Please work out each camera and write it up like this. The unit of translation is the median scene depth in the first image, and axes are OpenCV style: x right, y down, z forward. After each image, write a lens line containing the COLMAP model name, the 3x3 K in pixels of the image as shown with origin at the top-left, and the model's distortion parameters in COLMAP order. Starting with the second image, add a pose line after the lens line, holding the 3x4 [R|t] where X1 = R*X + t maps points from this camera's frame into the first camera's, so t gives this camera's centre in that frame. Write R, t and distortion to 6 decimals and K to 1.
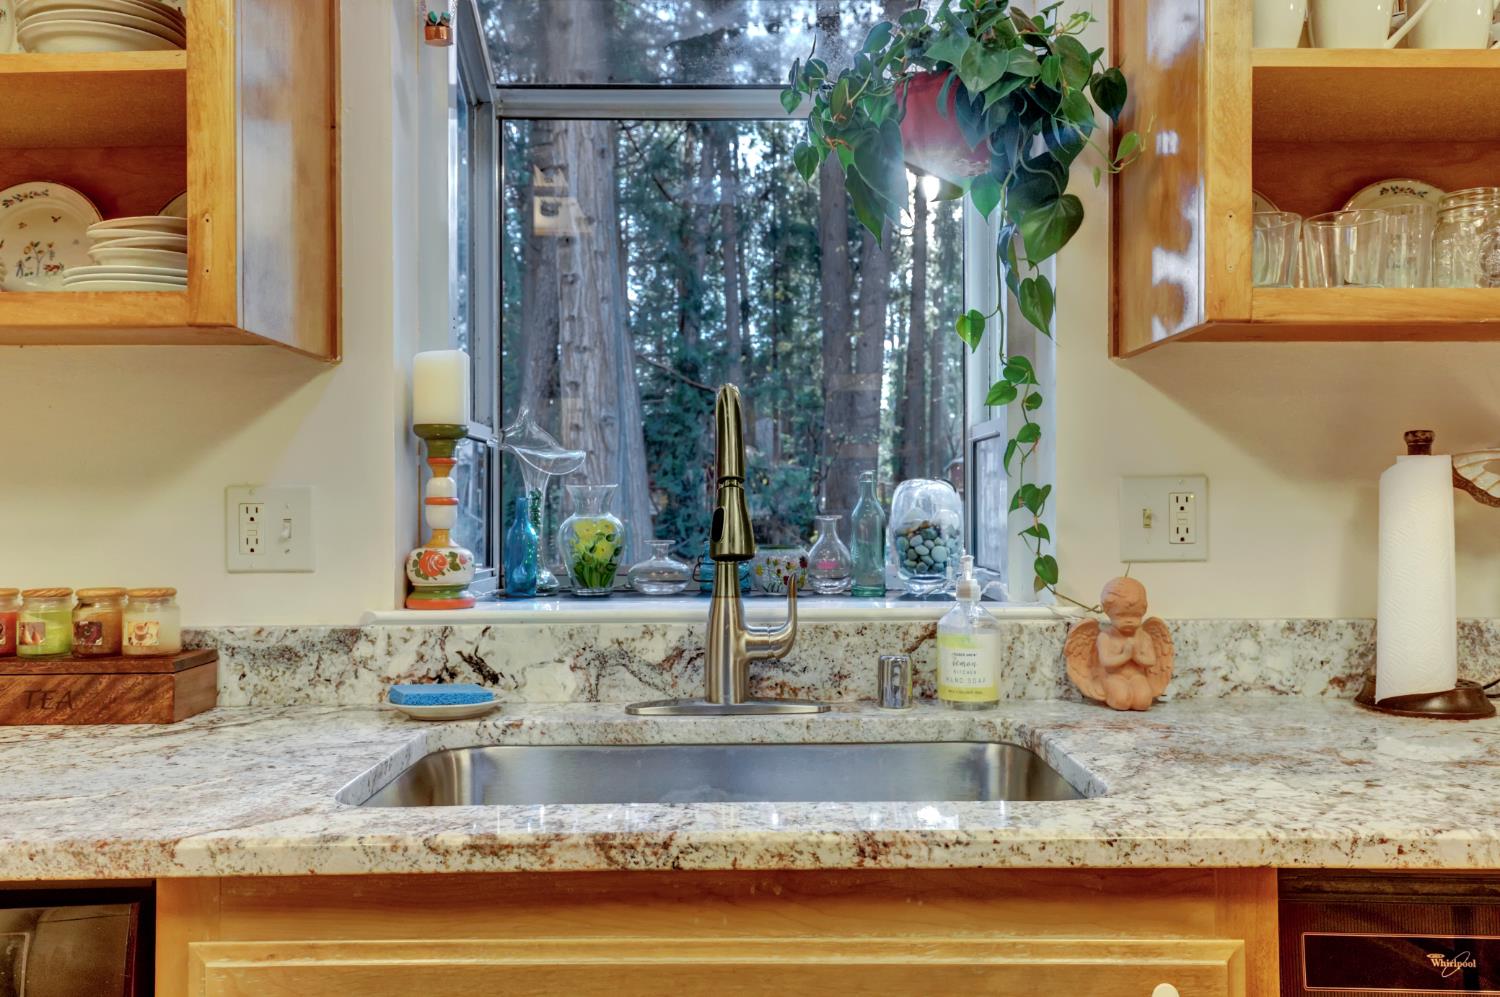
lens RADIAL K [[1215.4, 0, 748.2], [0, 1215.4, 497.8], [0, 0, 1]] dist [-0.003871, 0.000569]
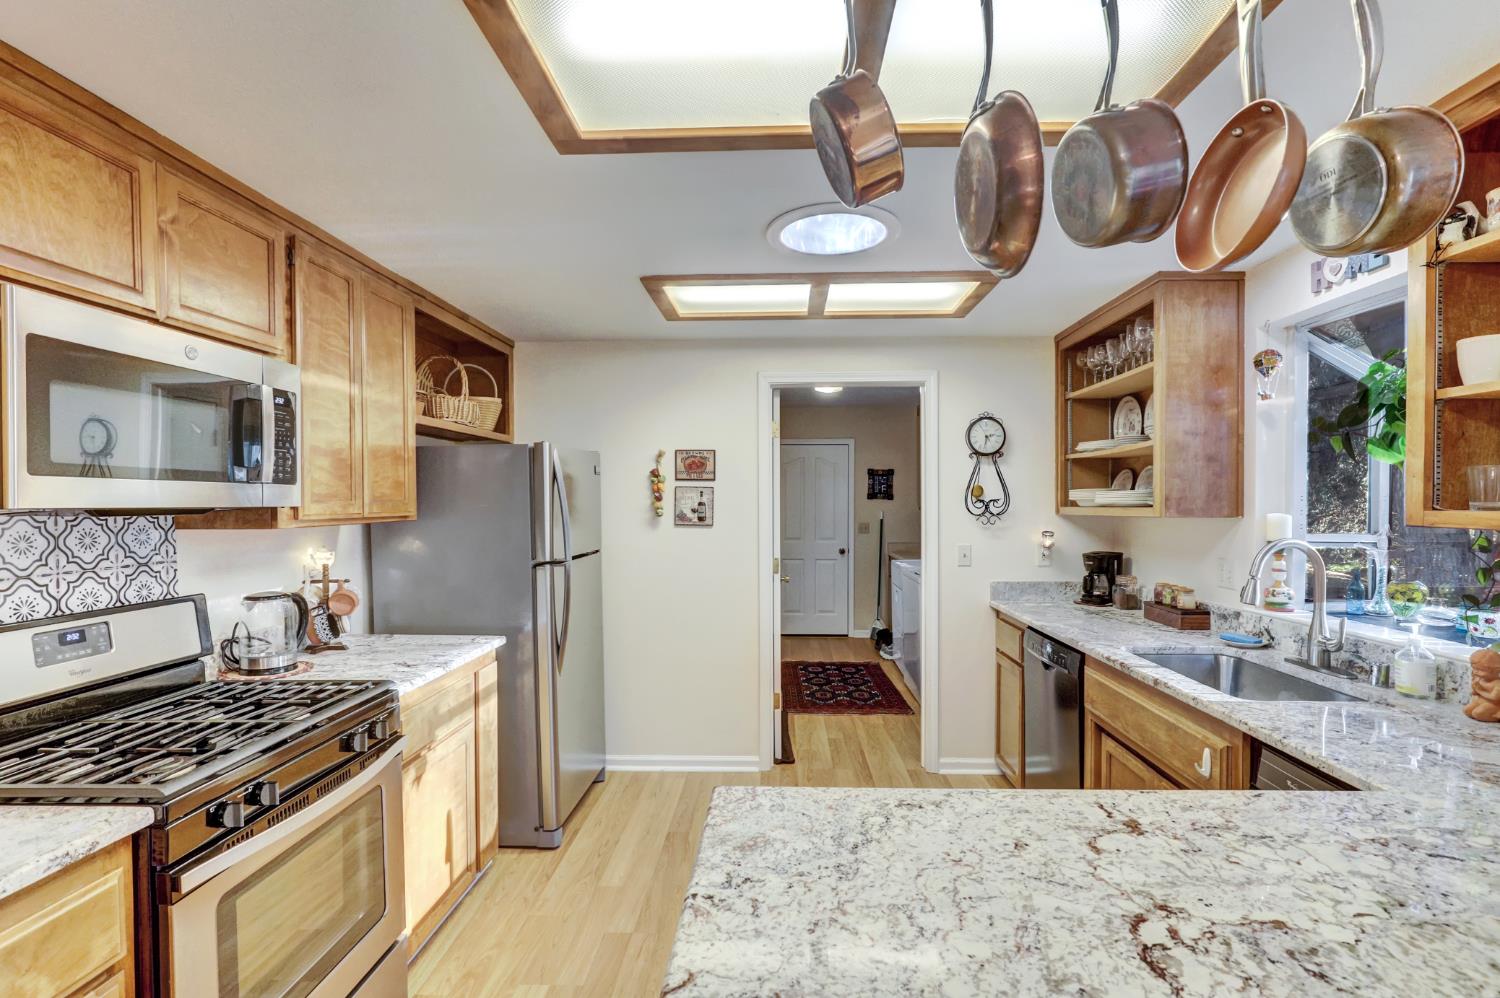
lens RADIAL K [[693.4, 0, 751.6], [0, 693.4, 504.2], [0, 0, 1]] dist [-0.020406, 0.005831]
pose [[-0.028501, 0.009808, -0.999546, 1.336233], [0.008498, 0.999918, 0.009569, -0.173043], [0.999558, -0.008221, -0.028582, -0.105306]]
